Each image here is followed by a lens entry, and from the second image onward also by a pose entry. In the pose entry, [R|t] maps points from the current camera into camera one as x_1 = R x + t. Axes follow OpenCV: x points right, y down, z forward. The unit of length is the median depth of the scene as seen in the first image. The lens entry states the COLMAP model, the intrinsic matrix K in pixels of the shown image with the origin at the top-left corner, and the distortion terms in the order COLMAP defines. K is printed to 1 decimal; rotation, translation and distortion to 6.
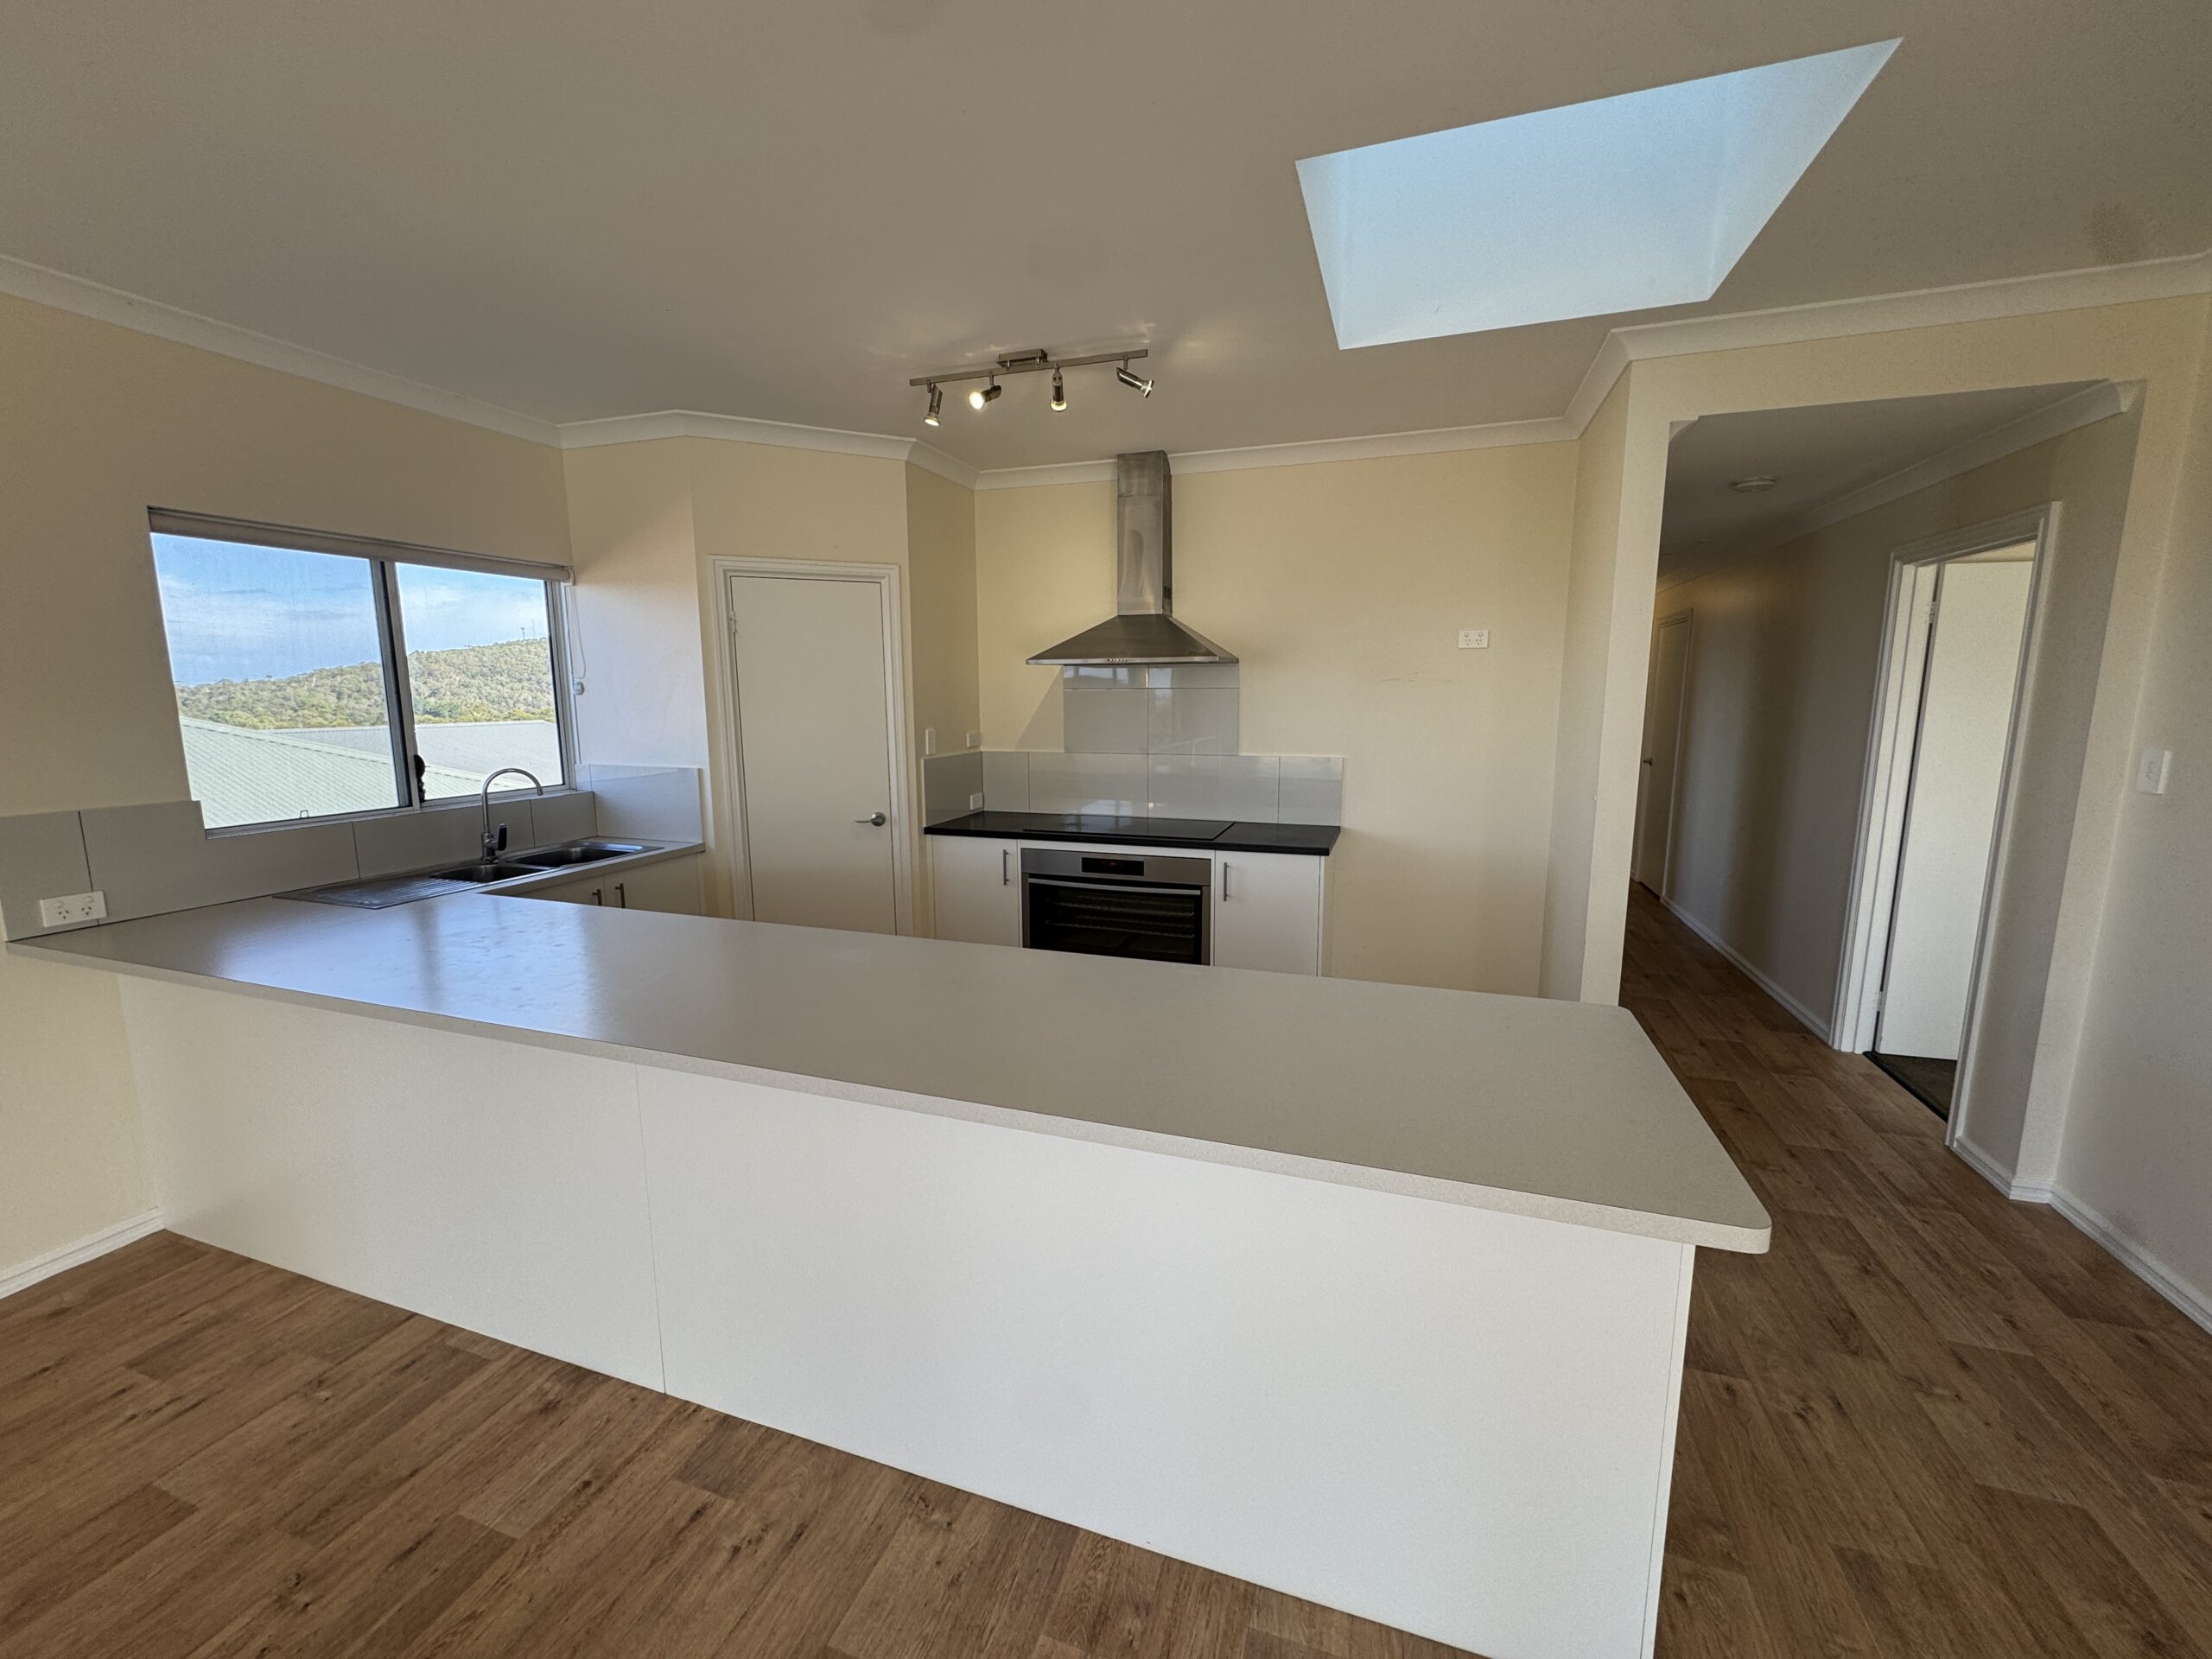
lens RADIAL K [[881.9, 0, 1099.7], [0, 881.9, 830.9], [0, 0, 1]] dist [-0.000395, -0.000977]
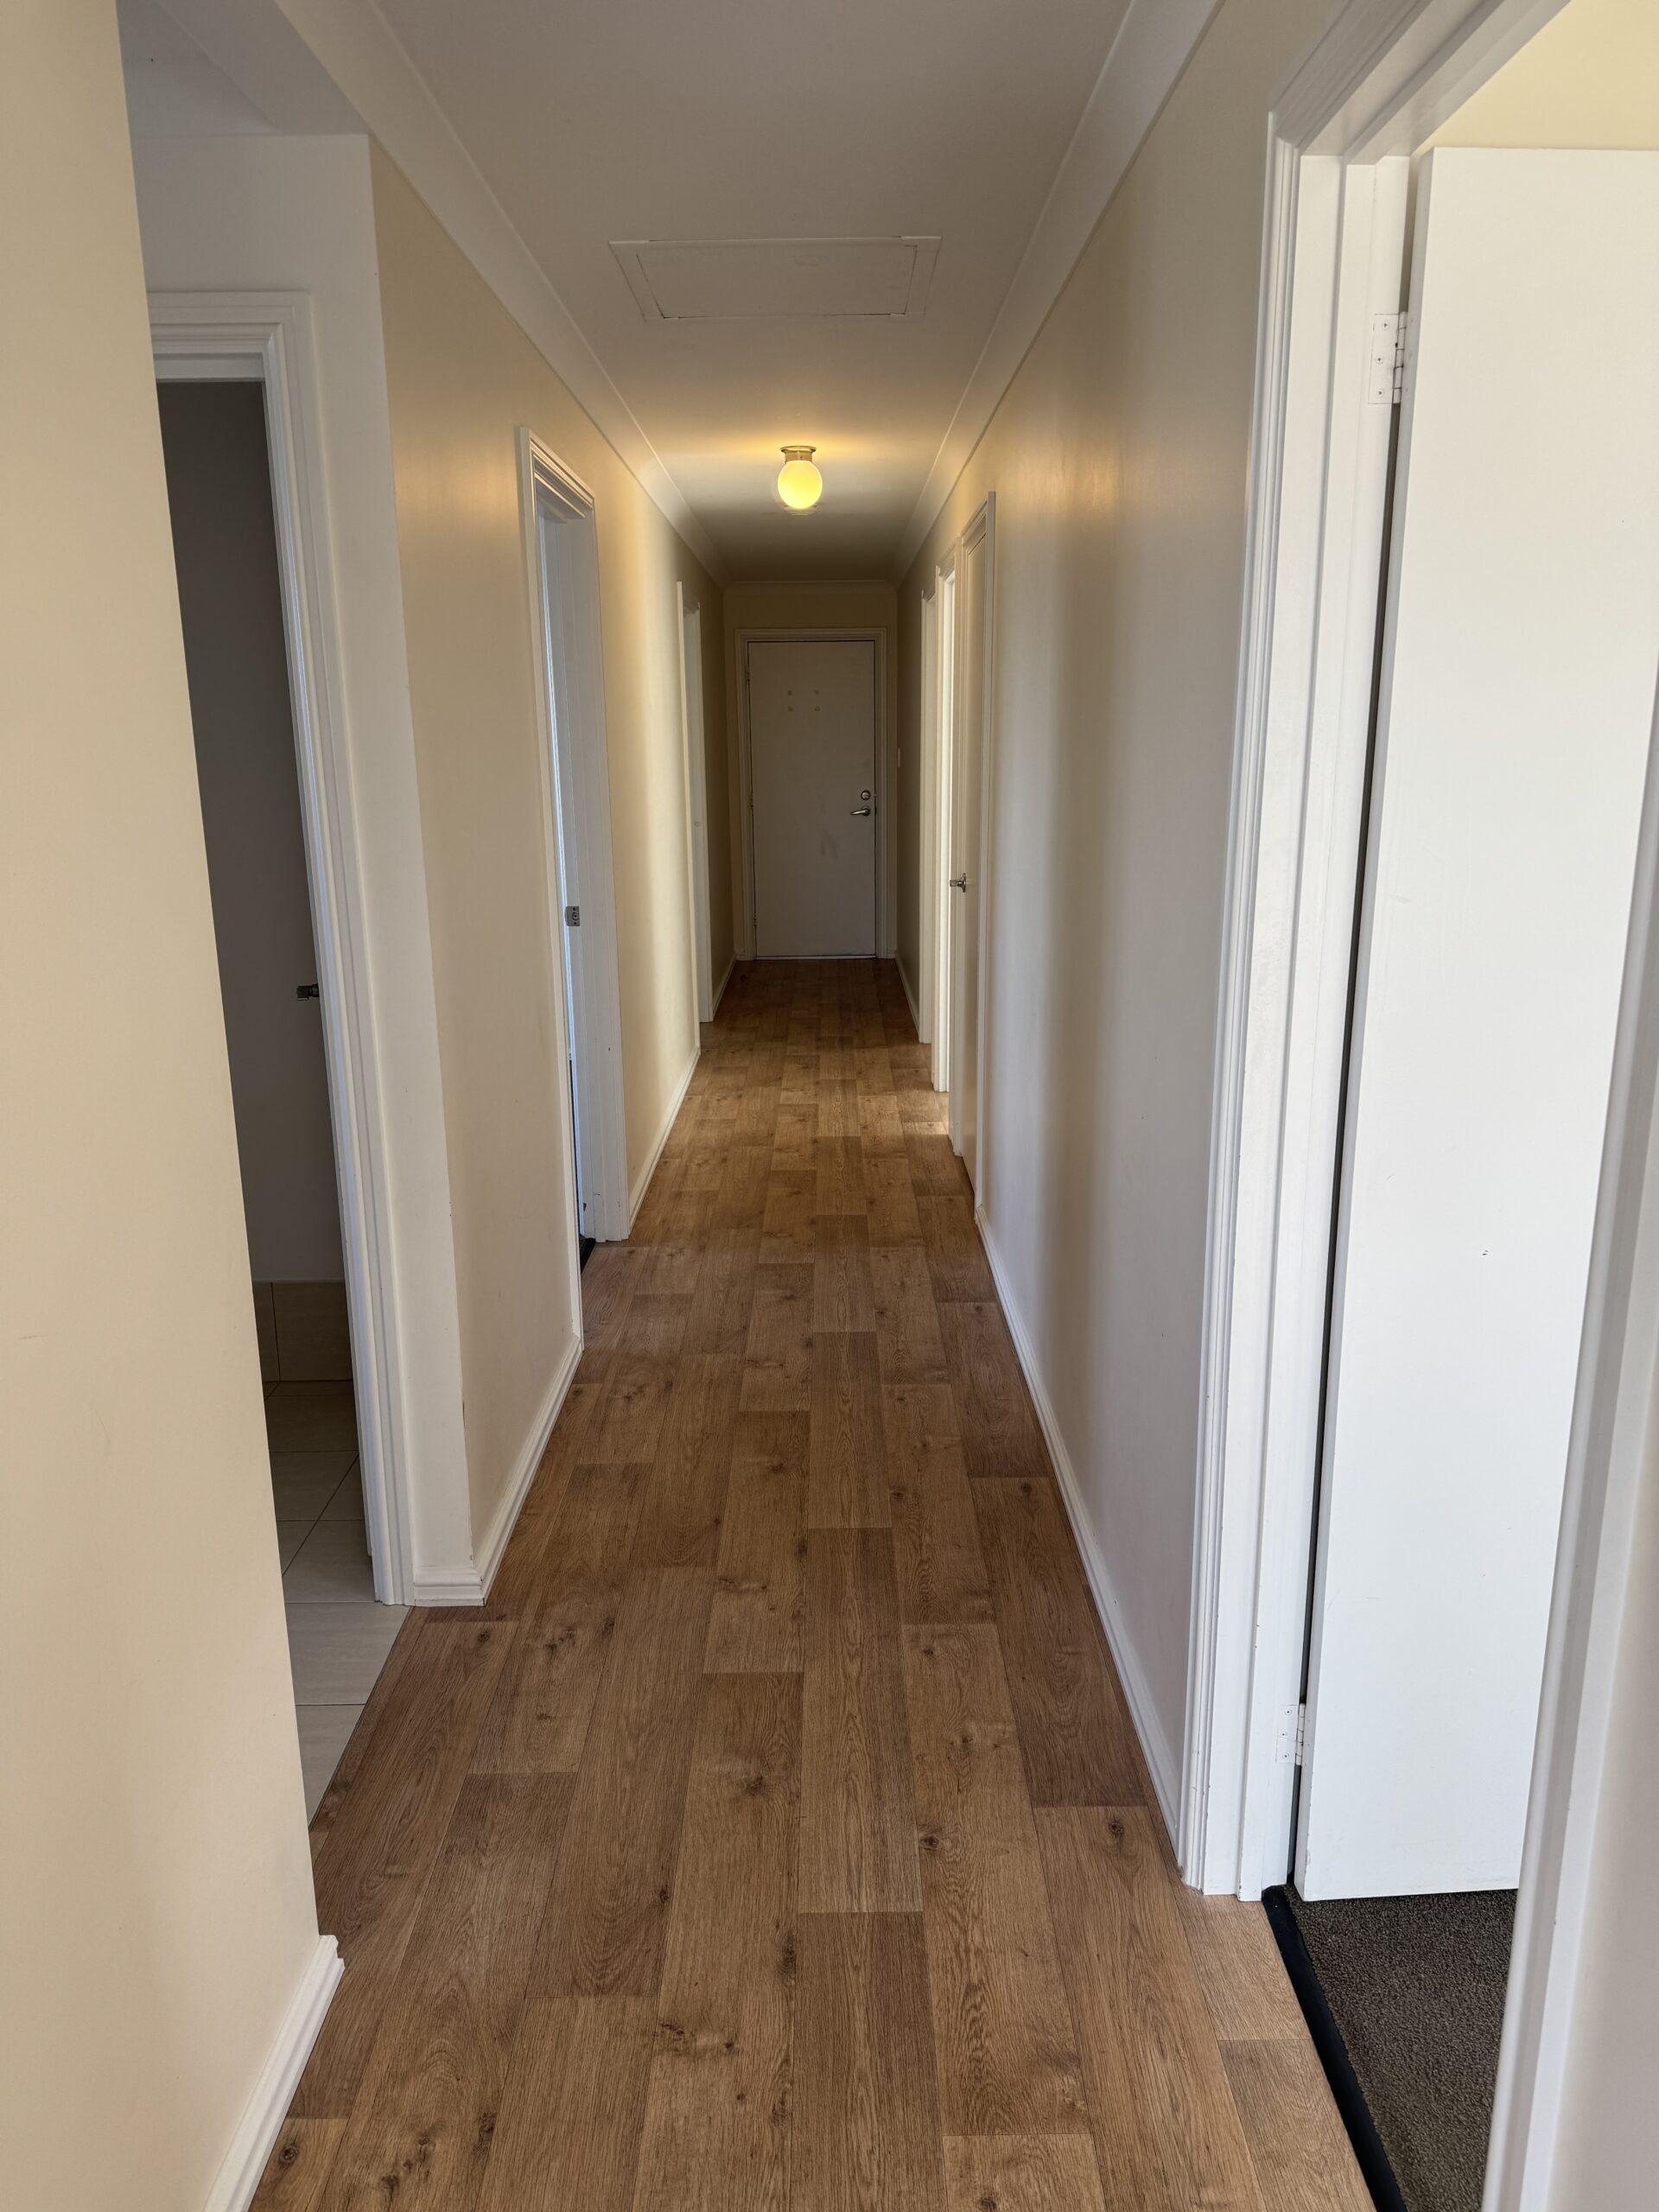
lens RADIAL K [[1551.0, 0, 820.8], [0, 1551.0, 1100.6], [0, 0, 1]] dist [-0.013241, -0.004141]
pose [[0.941673, -0.070240, 0.329117, 0.569587], [0.046657, 0.995780, 0.079023, -0.071238], [-0.333279, -0.059059, 0.940977, 0.567534]]
